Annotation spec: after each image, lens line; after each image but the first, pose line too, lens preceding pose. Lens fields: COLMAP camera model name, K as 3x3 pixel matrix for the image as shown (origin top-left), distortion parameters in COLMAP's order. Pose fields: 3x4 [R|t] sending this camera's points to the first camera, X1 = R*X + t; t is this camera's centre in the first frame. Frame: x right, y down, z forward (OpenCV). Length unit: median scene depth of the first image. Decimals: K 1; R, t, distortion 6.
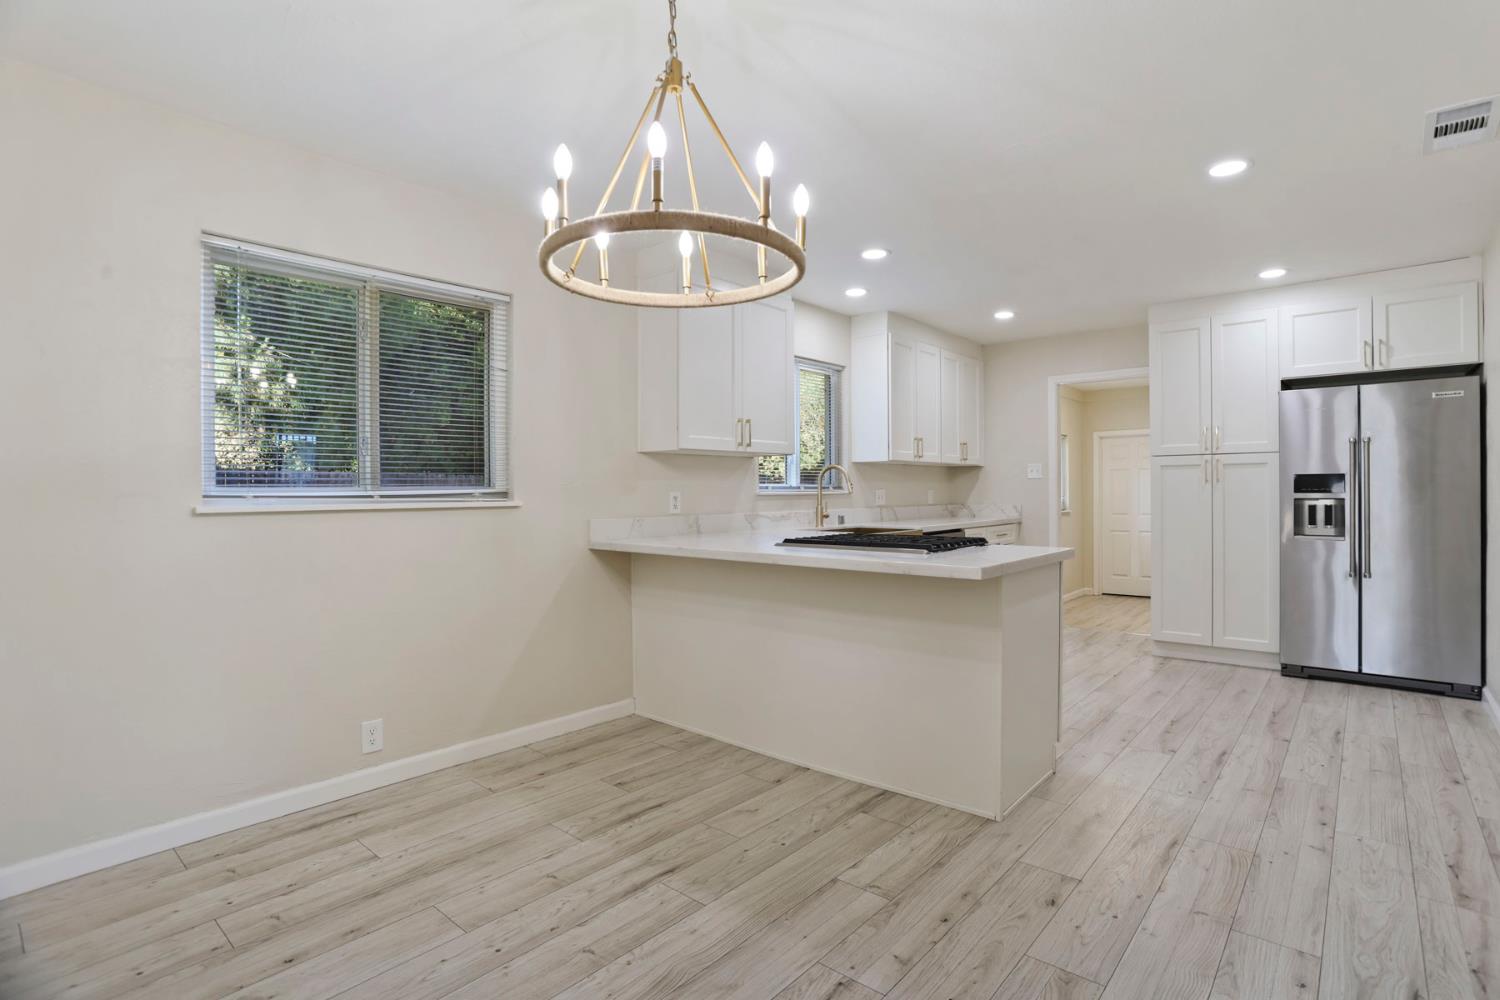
lens RADIAL K [[729.9, 0, 754.8], [0, 729.9, 494.8], [0, 0, 1]] dist [-0.063388, 0.024650]
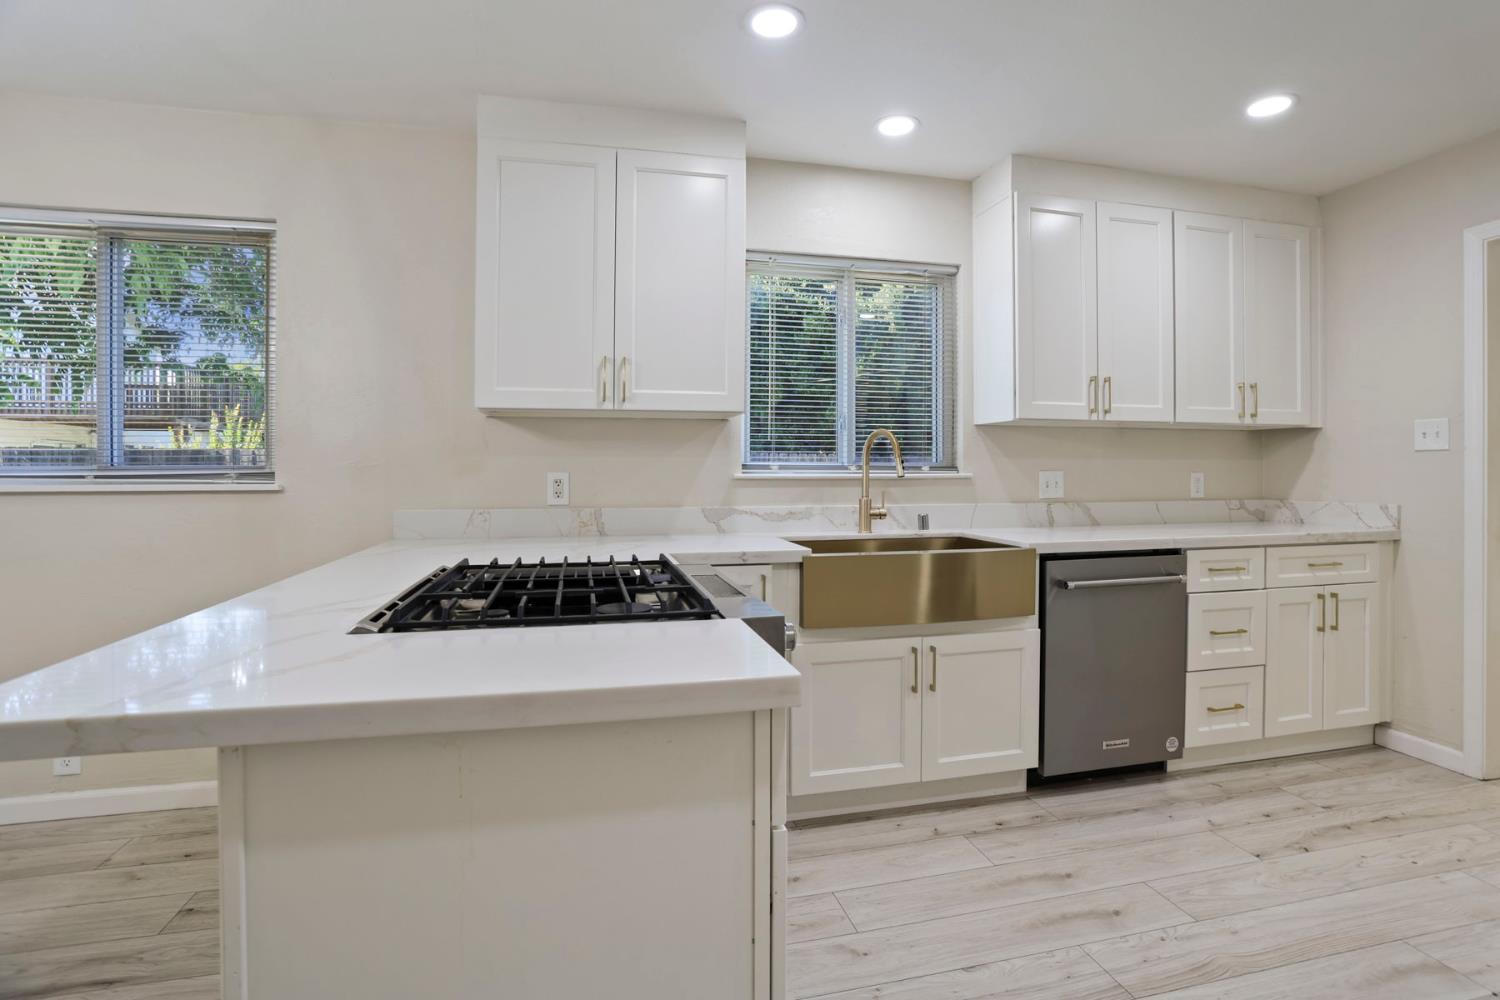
lens RADIAL K [[738.8, 0, 759.4], [0, 738.8, 467.2], [0, 0, 1]] dist [-0.059805, 0.024968]
pose [[0.815584, 0.002142, -0.578635, 0.349568], [-0.007564, 0.999947, -0.006961, -0.004951], [0.578590, 0.010054, 0.815557, 0.427937]]
